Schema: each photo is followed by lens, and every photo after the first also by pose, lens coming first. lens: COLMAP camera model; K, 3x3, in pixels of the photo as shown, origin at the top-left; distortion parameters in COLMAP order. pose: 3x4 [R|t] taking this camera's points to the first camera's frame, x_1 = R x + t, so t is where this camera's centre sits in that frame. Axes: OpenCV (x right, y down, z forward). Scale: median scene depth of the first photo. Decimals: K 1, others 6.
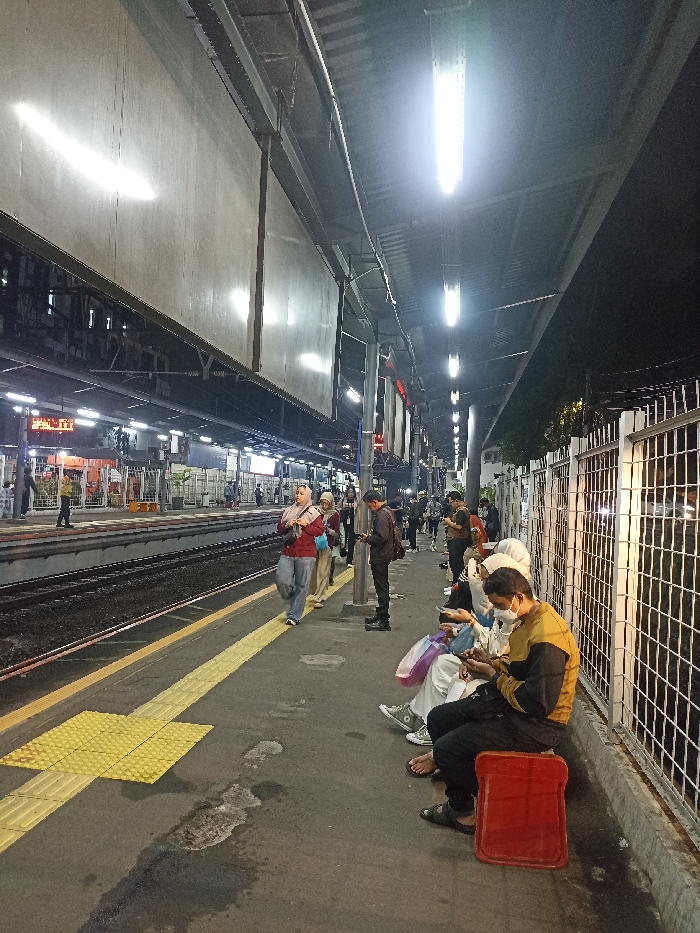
lens RADIAL K [[688.1, 0, 352.1], [0, 688.1, 481.0], [0, 0, 1]] dist [0.002135, -0.001357]
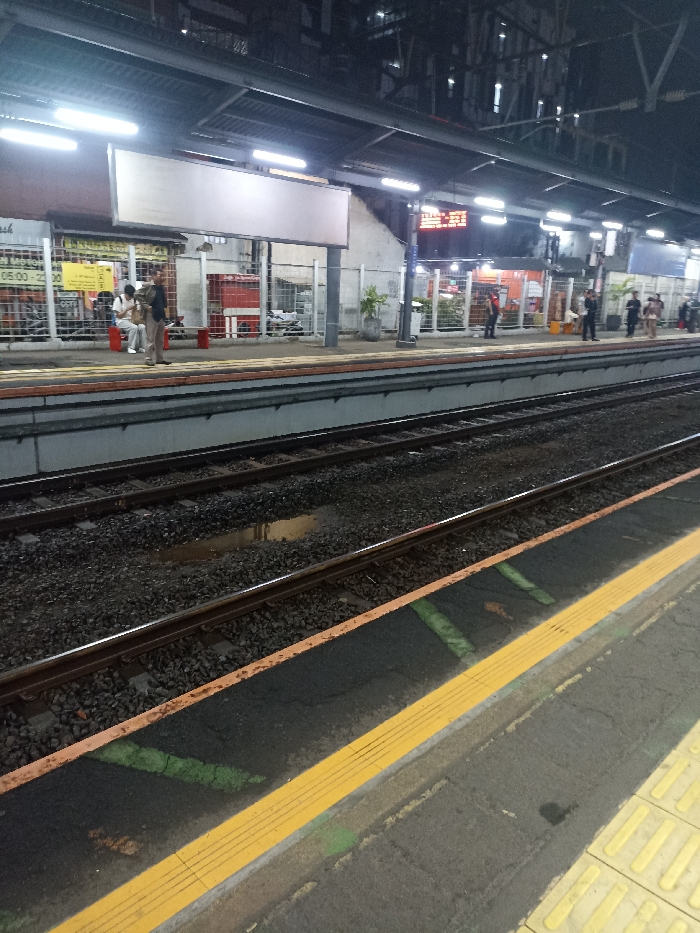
lens RADIAL K [[688.1, 0, 352.1], [0, 688.1, 481.0], [0, 0, 1]] dist [0.002135, -0.001357]
pose [[0.810921, 0.128051, -0.570973, -0.022755], [0.020130, 0.969080, 0.245923, 0.008341], [0.584809, -0.210918, 0.783270, 0.185516]]
